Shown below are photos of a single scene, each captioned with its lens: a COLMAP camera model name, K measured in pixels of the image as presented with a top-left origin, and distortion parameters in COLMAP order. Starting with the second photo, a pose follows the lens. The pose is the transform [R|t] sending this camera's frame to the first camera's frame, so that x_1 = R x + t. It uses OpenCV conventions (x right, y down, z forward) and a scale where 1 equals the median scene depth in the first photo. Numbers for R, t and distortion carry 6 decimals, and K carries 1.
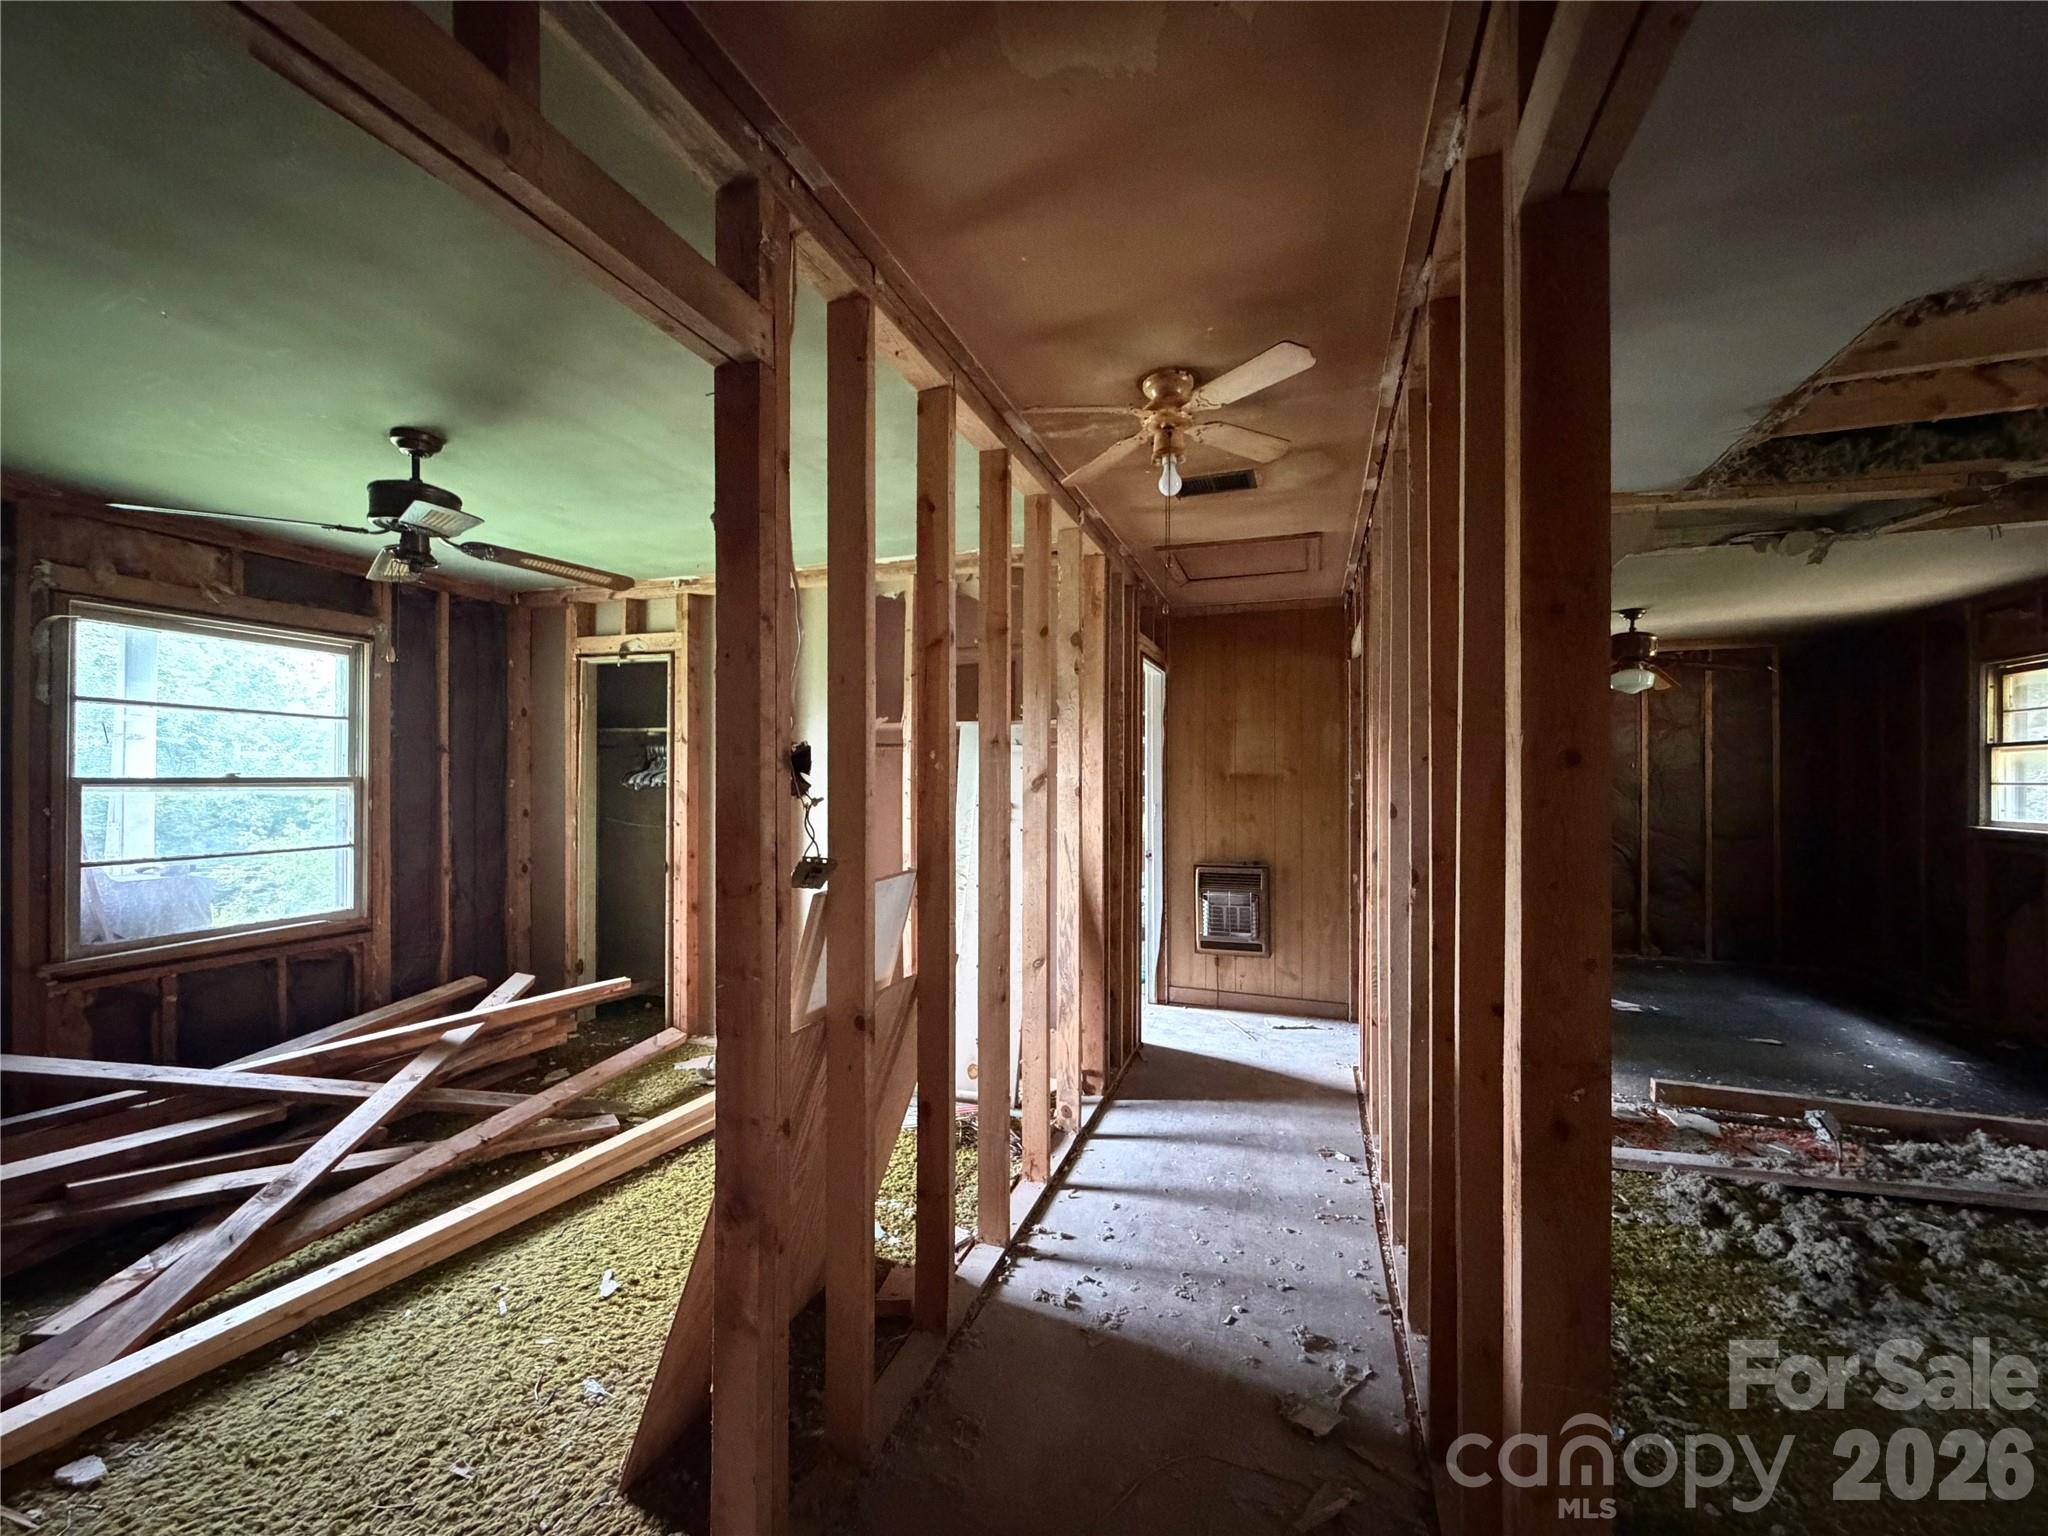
lens RADIAL K [[819.0, 0, 1019.2], [0, 819.0, 775.5], [0, 0, 1]] dist [0.000997, -0.000007]
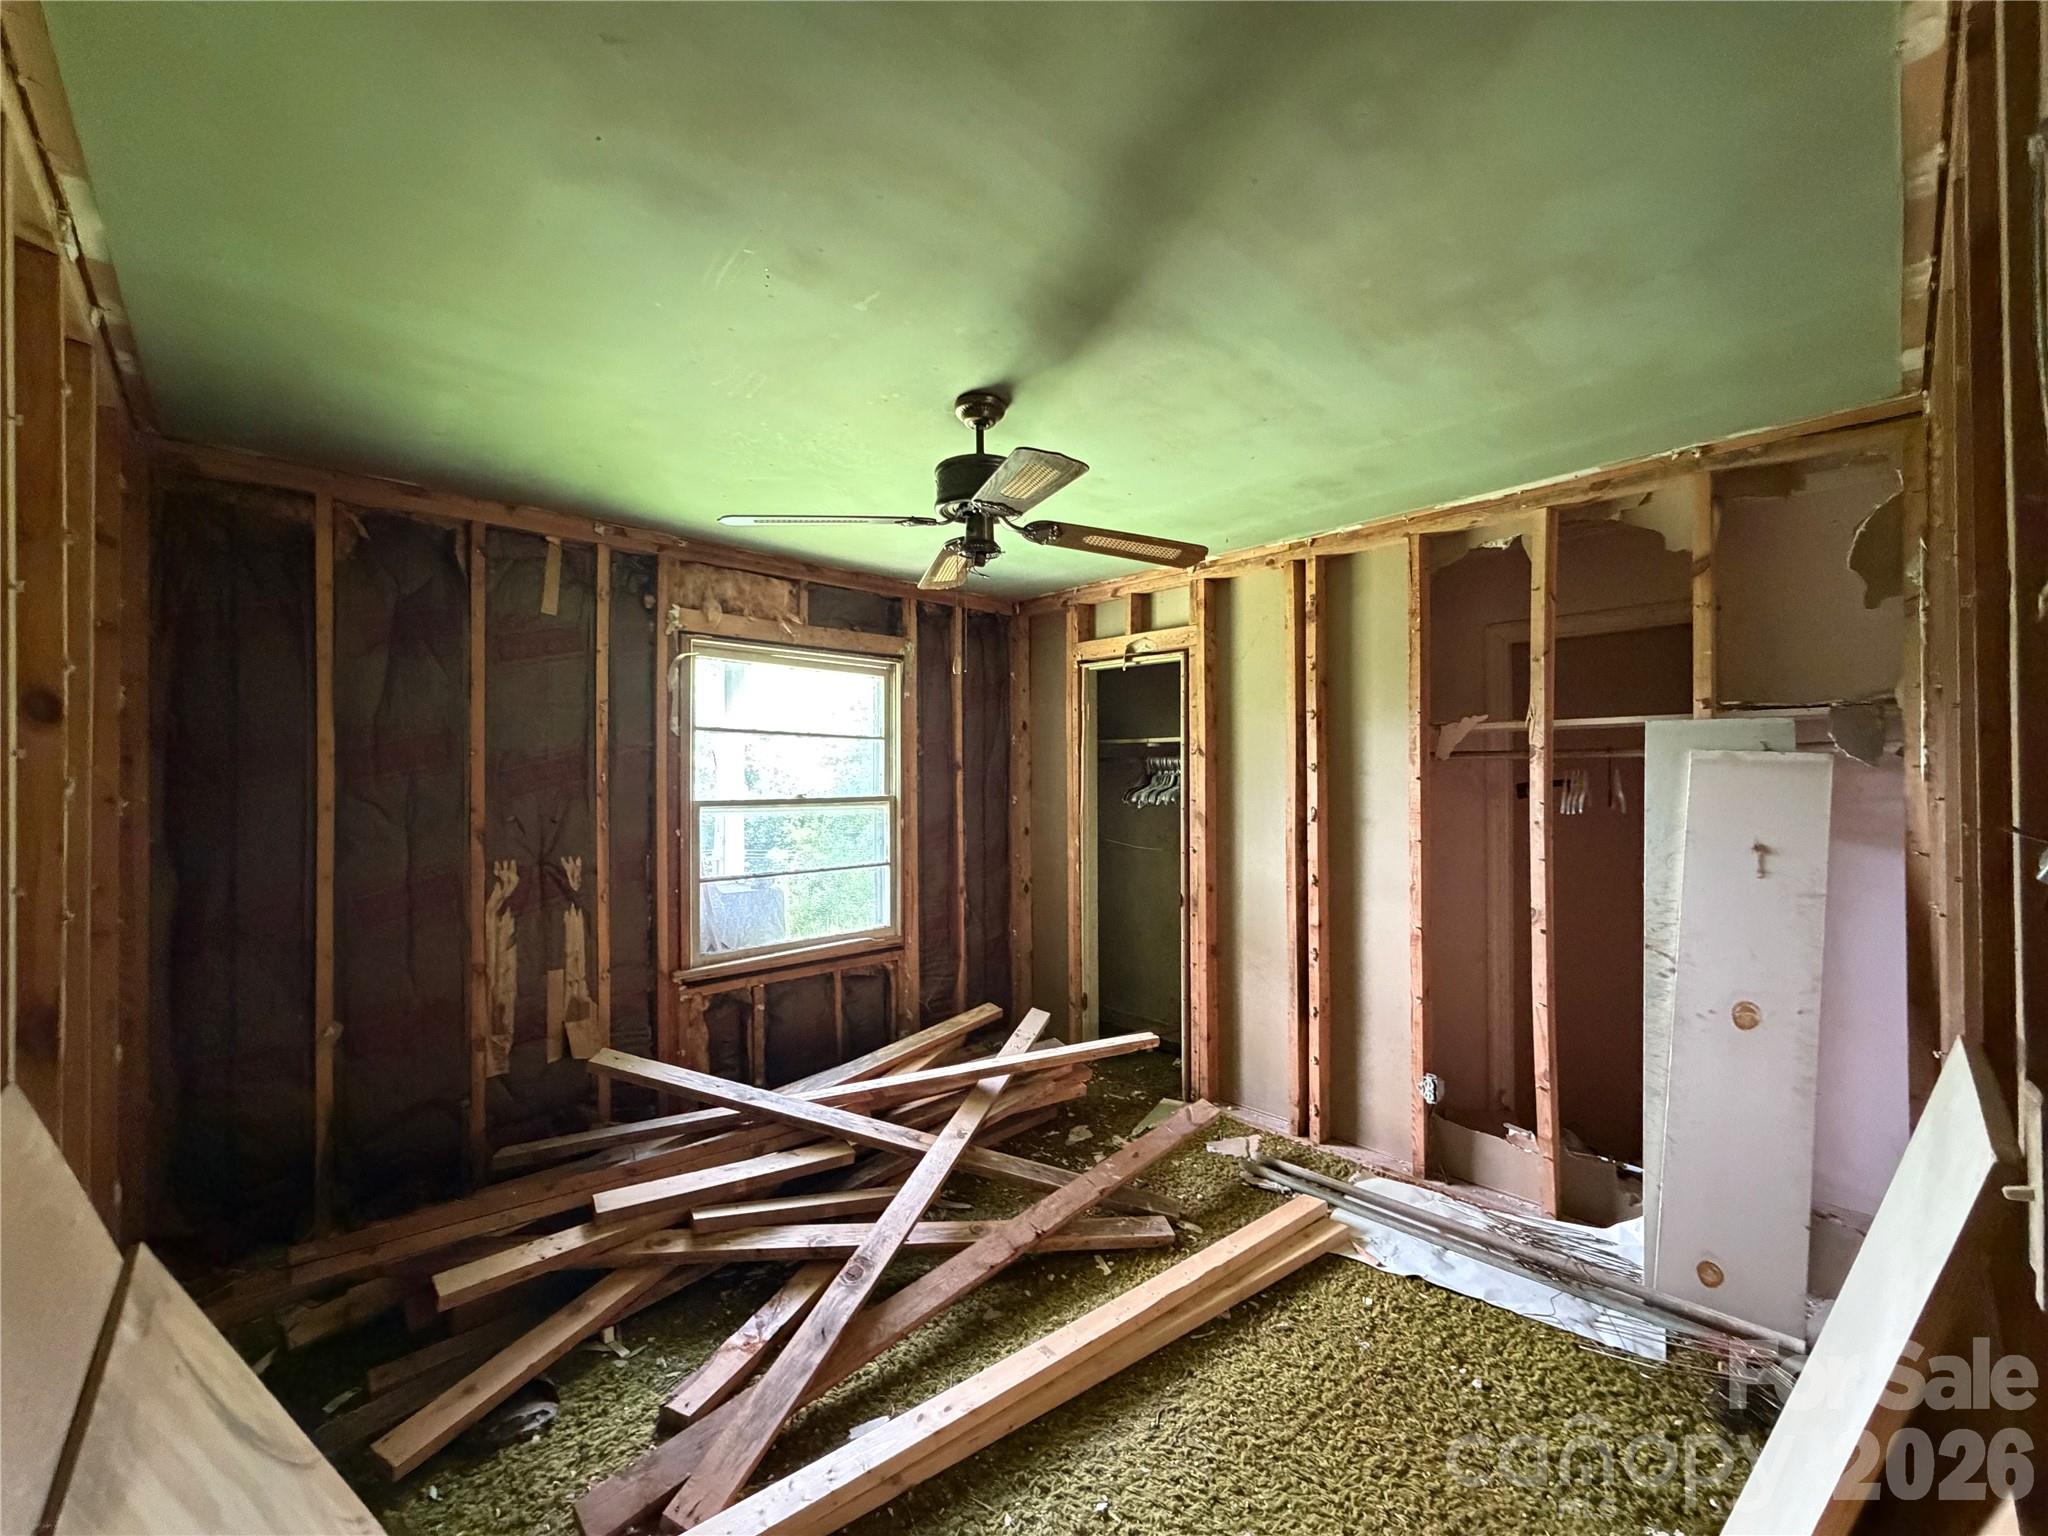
lens RADIAL K [[819.0, 0, 1019.2], [0, 819.0, 775.5], [0, 0, 1]] dist [0.000997, -0.000007]
pose [[0.887512, -0.007856, -0.460718, -0.237765], [0.007304, 0.999969, -0.002981, -0.022585], [0.460727, -0.000719, 0.887542, 0.205614]]
